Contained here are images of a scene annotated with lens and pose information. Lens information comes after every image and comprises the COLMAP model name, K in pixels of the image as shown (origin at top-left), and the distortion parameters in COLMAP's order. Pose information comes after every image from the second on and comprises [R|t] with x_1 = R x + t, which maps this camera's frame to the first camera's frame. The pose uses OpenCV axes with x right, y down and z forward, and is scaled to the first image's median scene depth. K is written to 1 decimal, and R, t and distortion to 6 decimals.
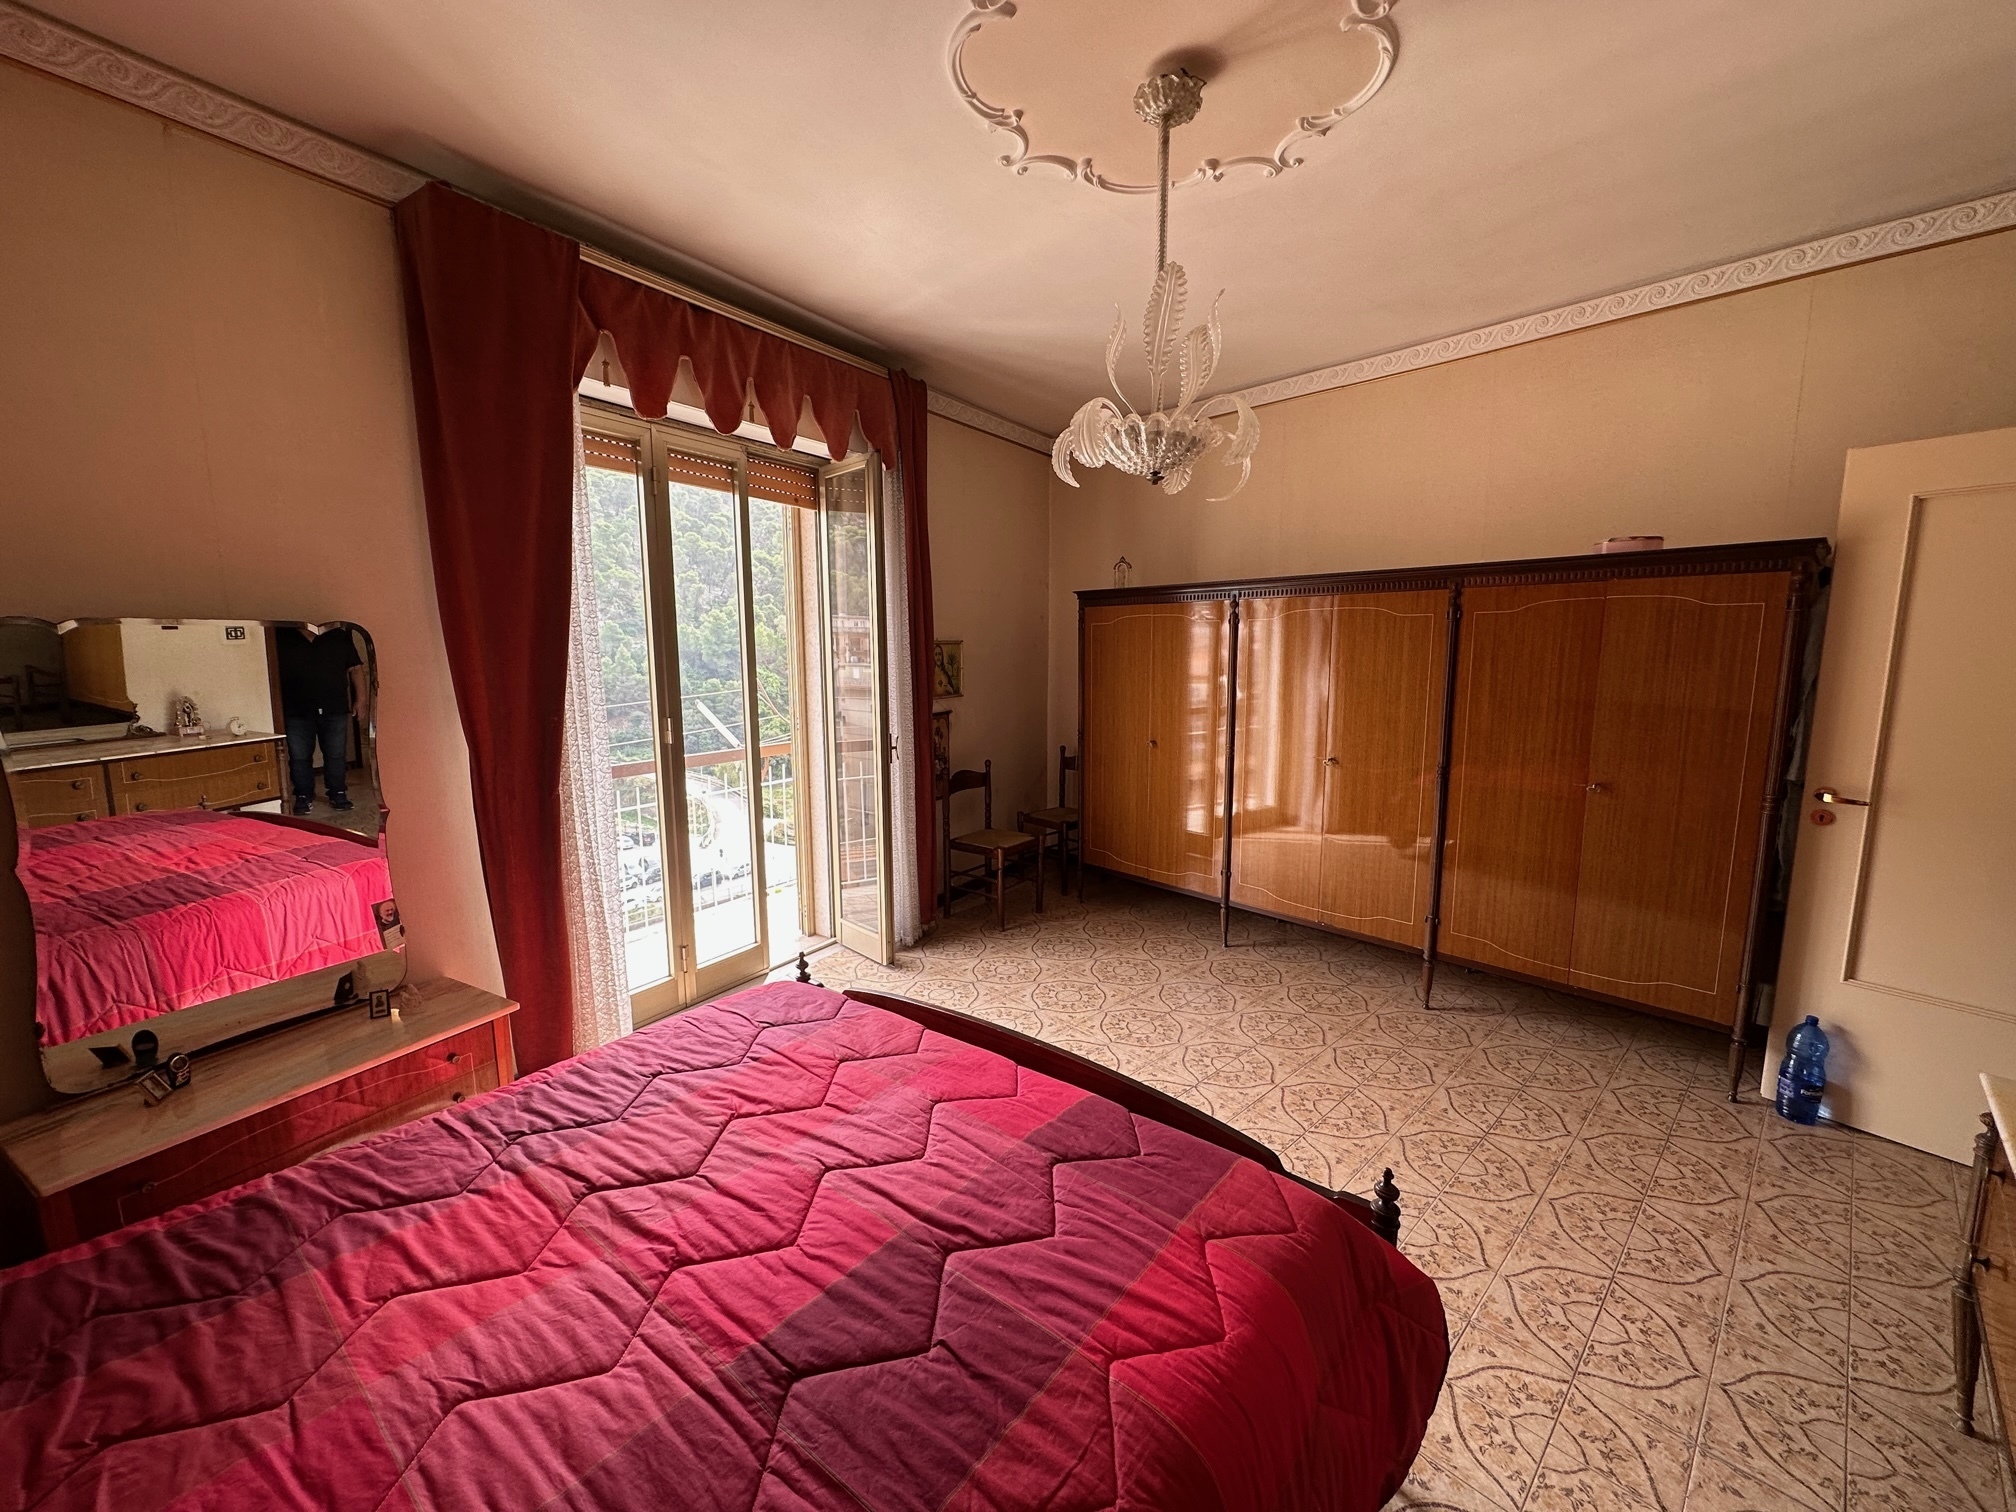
lens RADIAL K [[806.2, 0, 1010.0], [0, 806.2, 755.5], [0, 0, 1]] dist [0.003916, 0.001231]
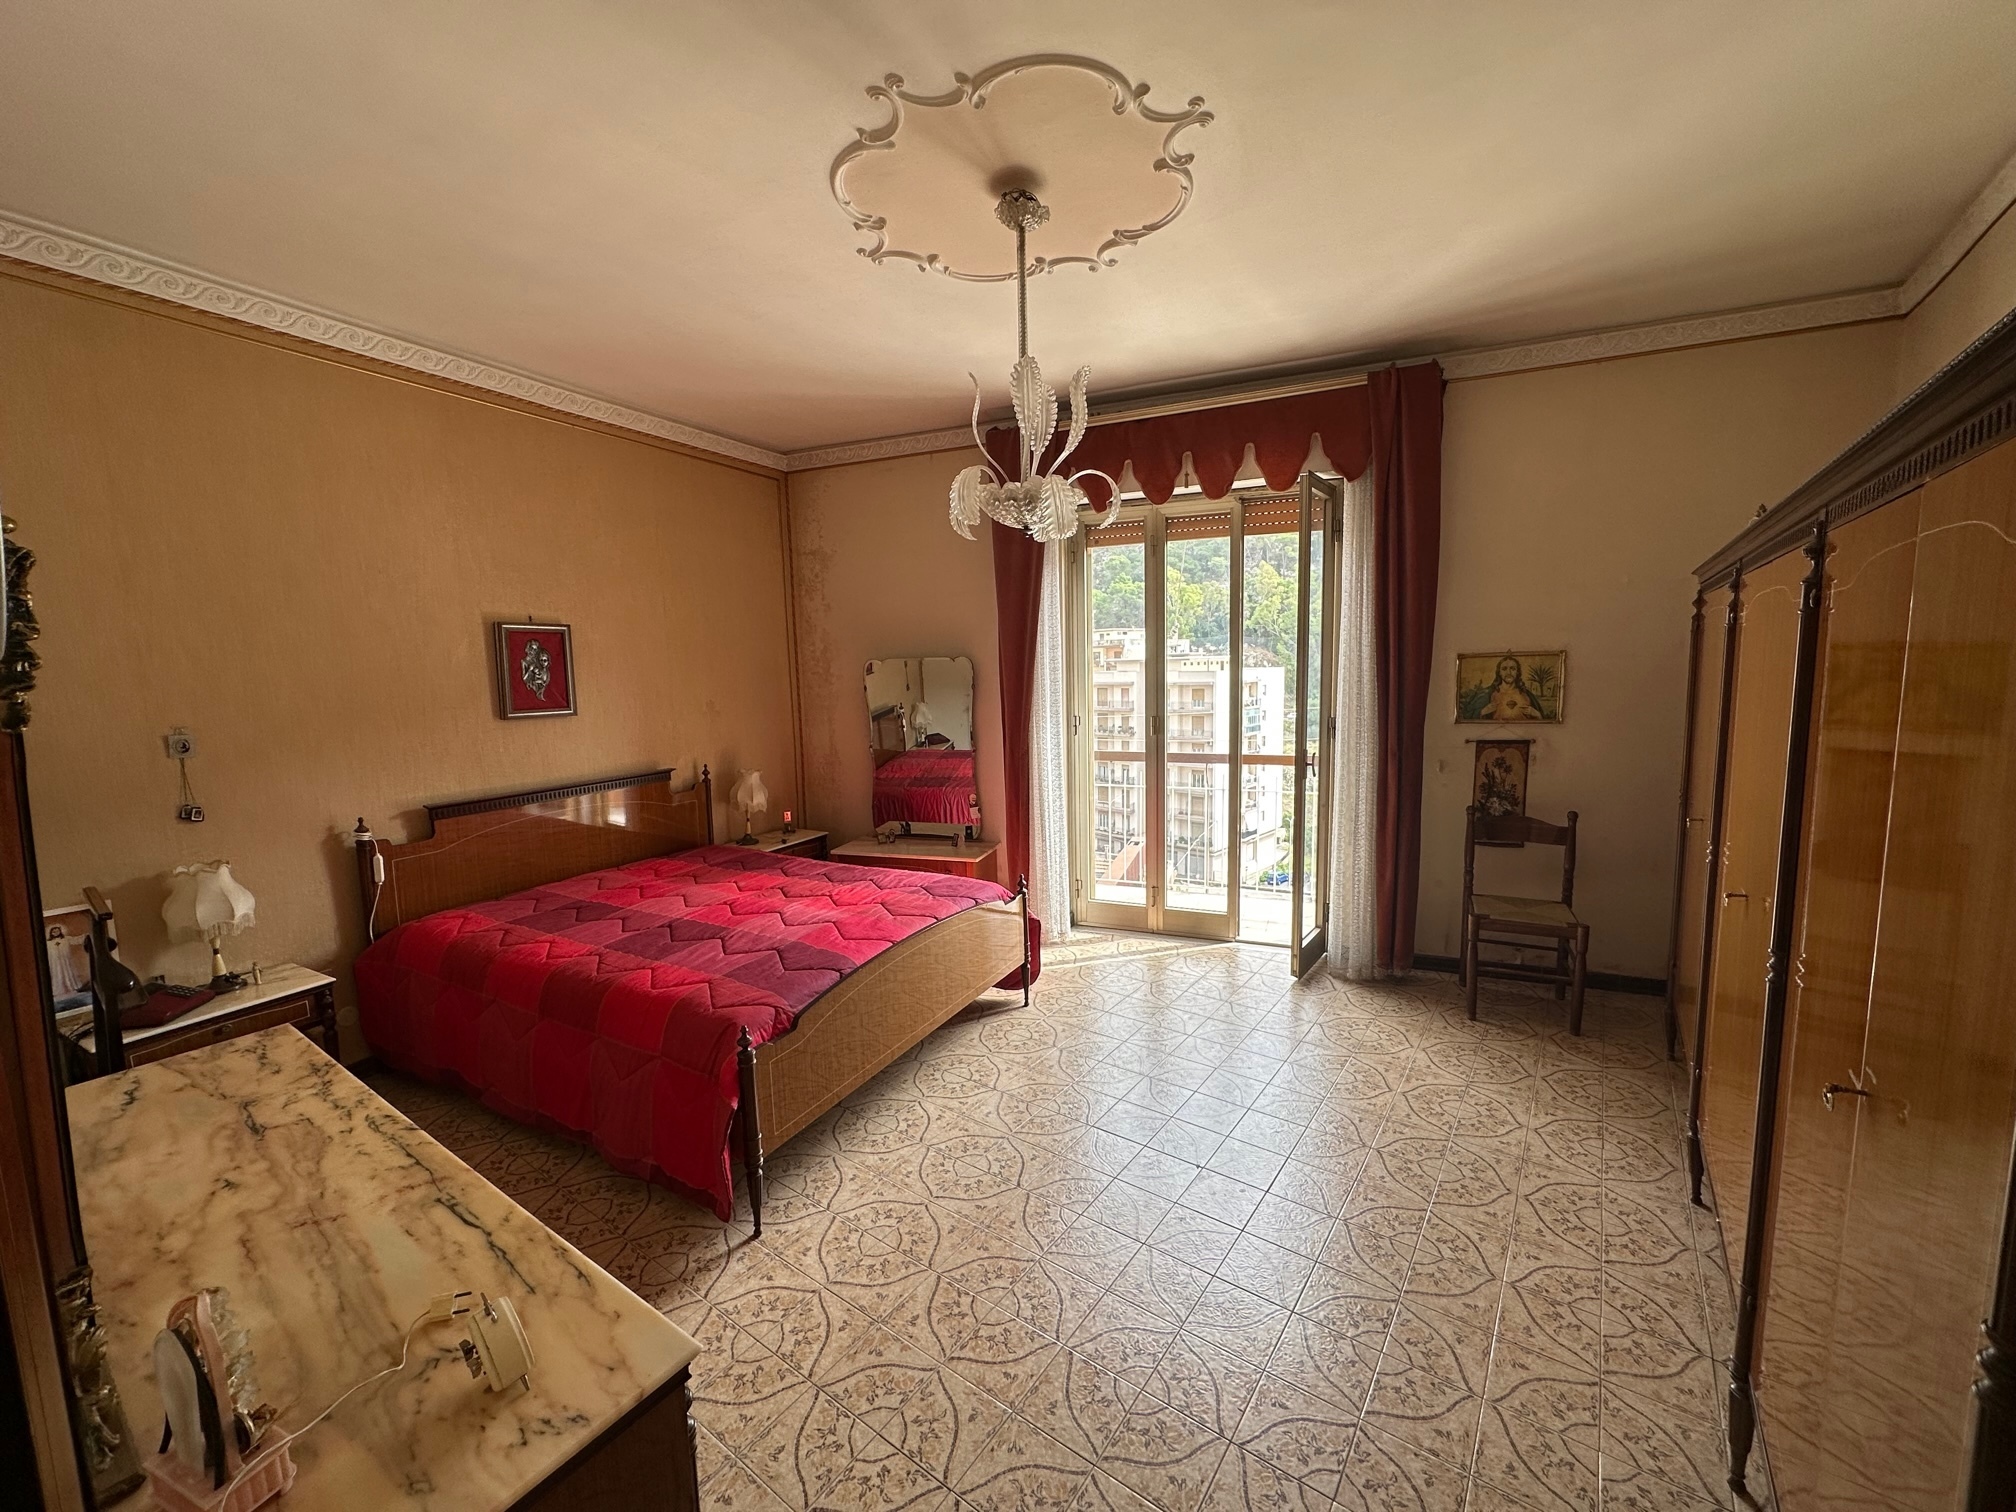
lens RADIAL K [[806.2, 0, 1010.2], [0, 806.2, 754.9], [0, 0, 1]] dist [0.003916, 0.001231]
pose [[0.172105, 0.112456, -0.978639, 0.900158], [-0.113836, 0.989077, 0.093636, -0.084200], [0.978479, 0.095289, 0.183027, 0.530549]]
